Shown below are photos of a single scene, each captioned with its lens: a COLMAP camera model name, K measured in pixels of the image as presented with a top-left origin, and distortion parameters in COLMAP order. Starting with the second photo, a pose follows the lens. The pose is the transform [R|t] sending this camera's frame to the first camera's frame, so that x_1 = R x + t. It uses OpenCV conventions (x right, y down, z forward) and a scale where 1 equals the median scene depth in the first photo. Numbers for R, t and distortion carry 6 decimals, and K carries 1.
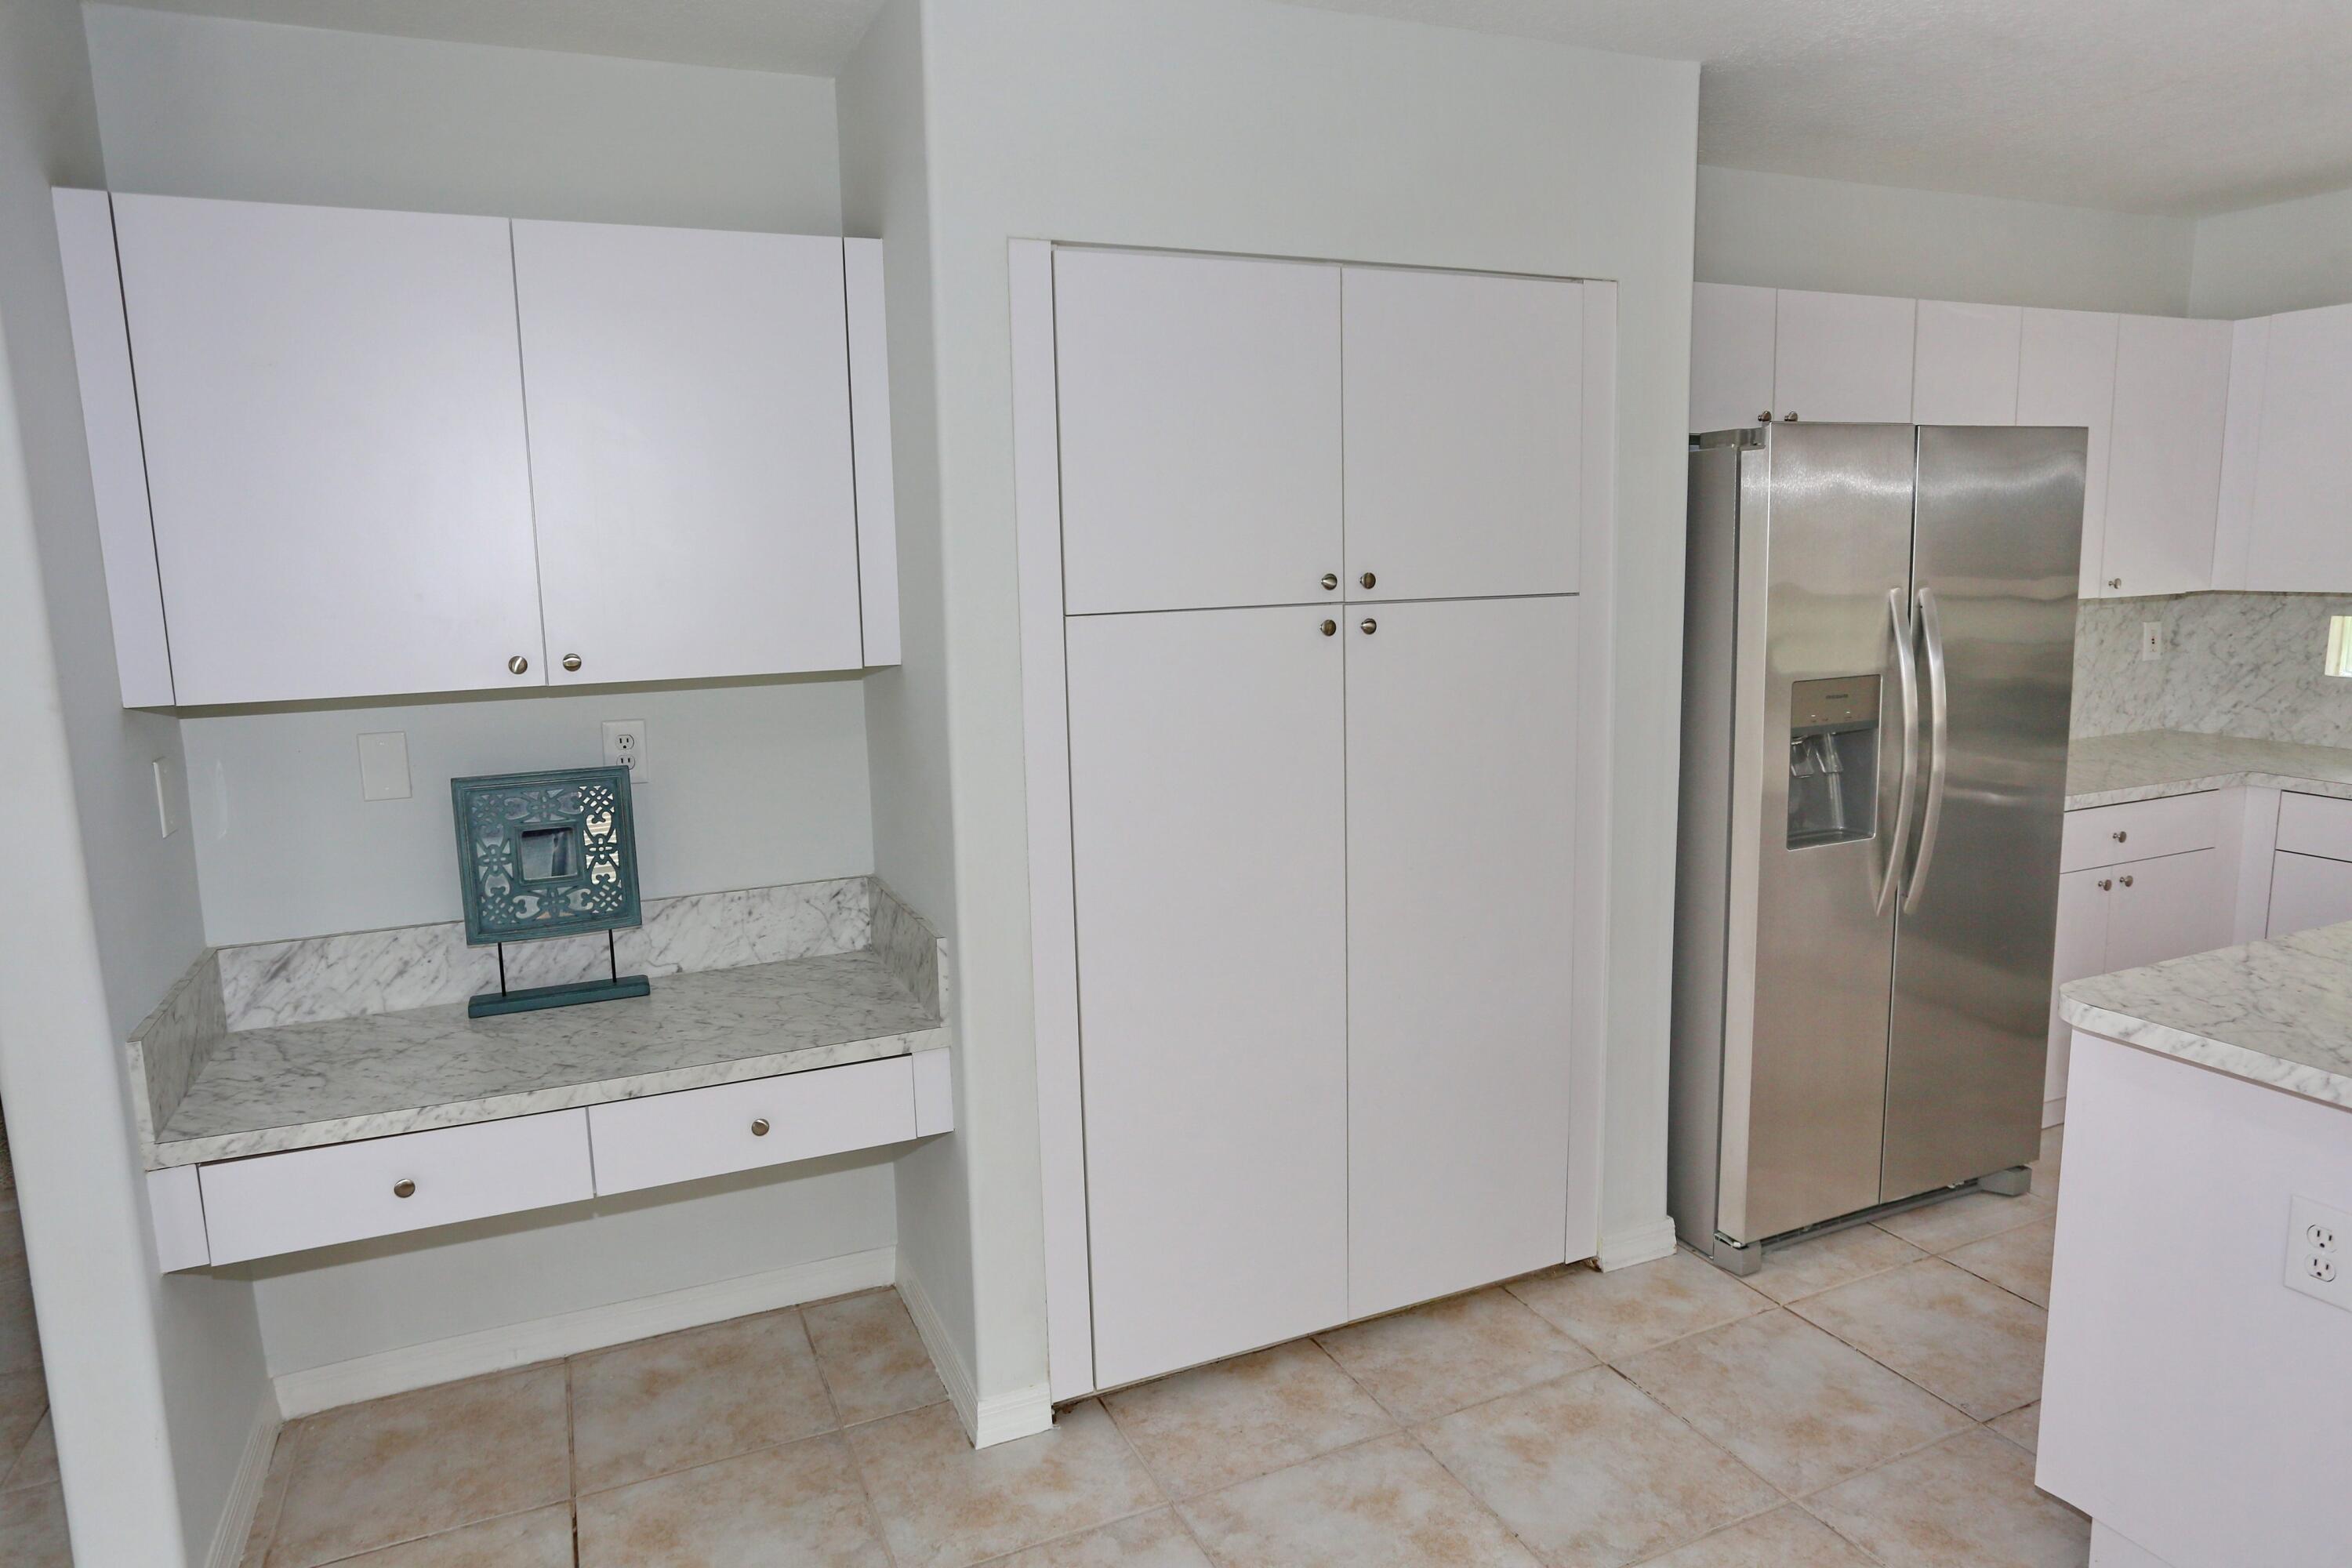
lens RADIAL K [[1424.8, 0, 1166.5], [0, 1424.8, 778.4], [0, 0, 1]] dist [-0.033672, 0.004084]
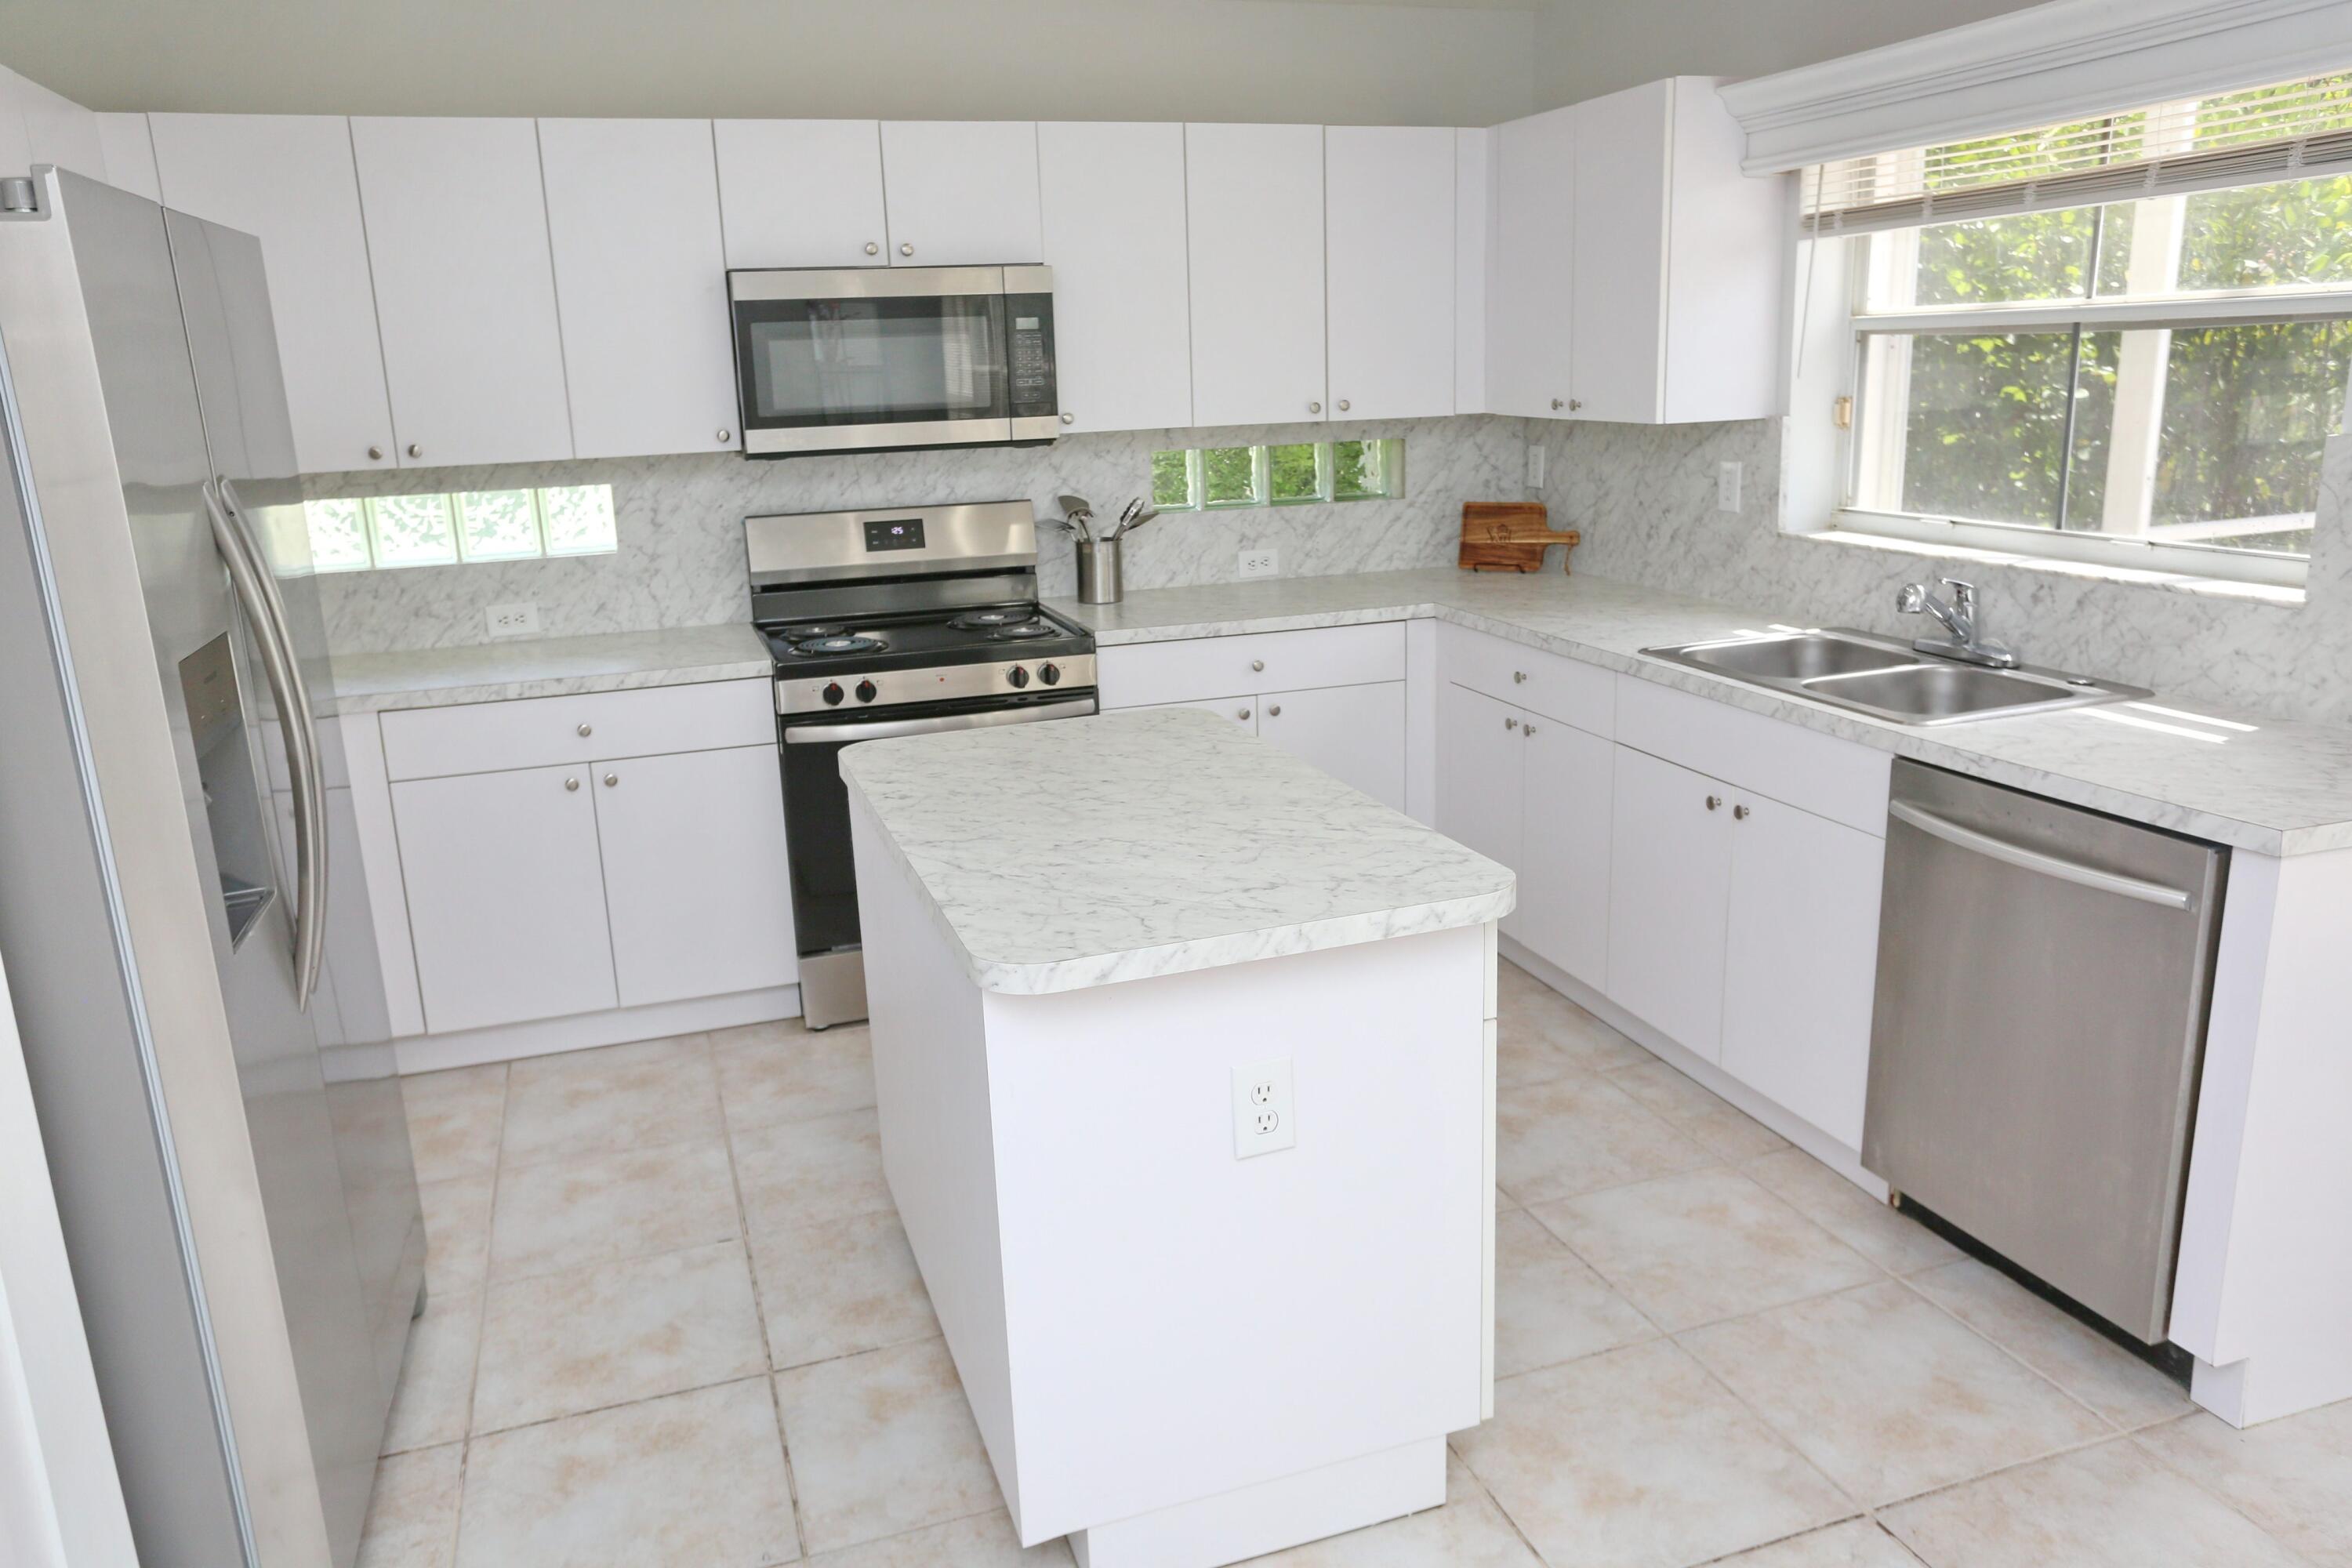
lens RADIAL K [[1668.2, 0, 1189.6], [0, 1668.2, 763.4], [0, 0, 1]] dist [-0.038575, 0.018438]
pose [[0.087819, -0.218049, 0.971979, -0.158648], [0.195602, 0.960527, 0.197807, -0.081737], [-0.976743, 0.172749, 0.127003, 0.539114]]
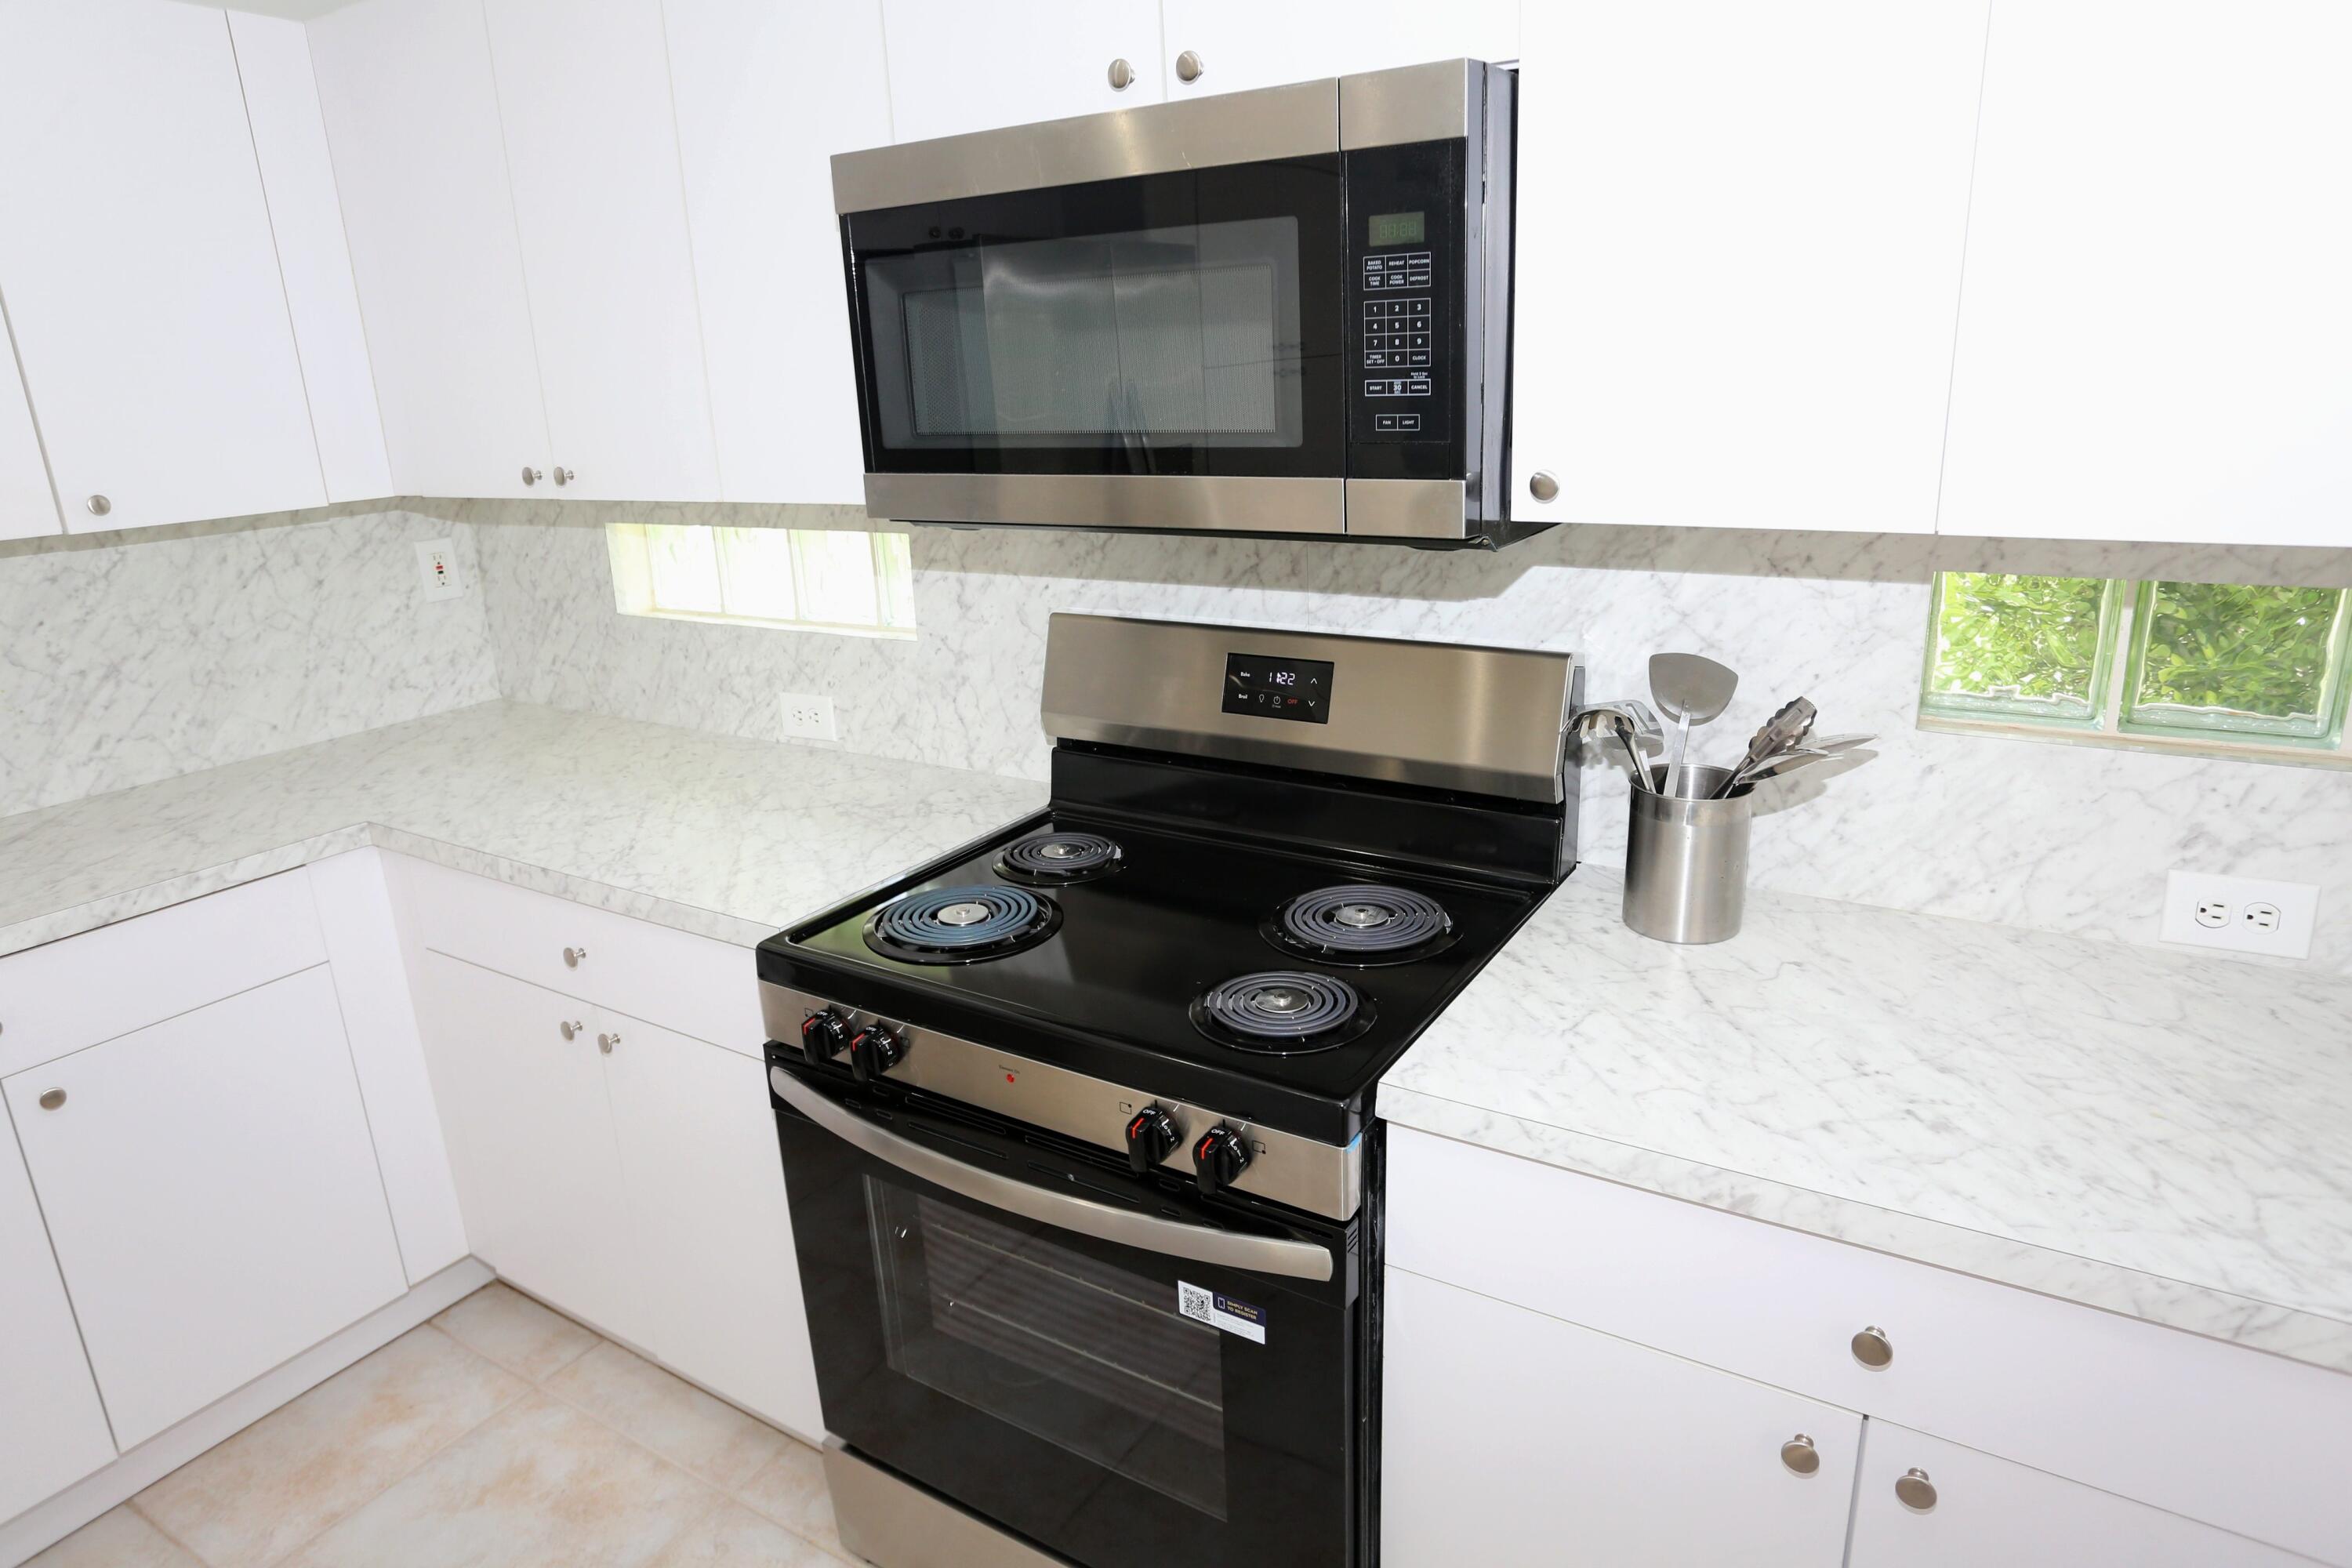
lens RADIAL K [[1416.8, 0, 1164.6], [0, 1416.8, 781.1], [0, 0, 1]] dist [-0.024072, 0.008509]
pose [[0.826451, -0.168725, 0.537132, 0.986903], [0.112073, 0.984248, 0.136735, -0.085833], [-0.551742, -0.052807, 0.832341, 0.447018]]
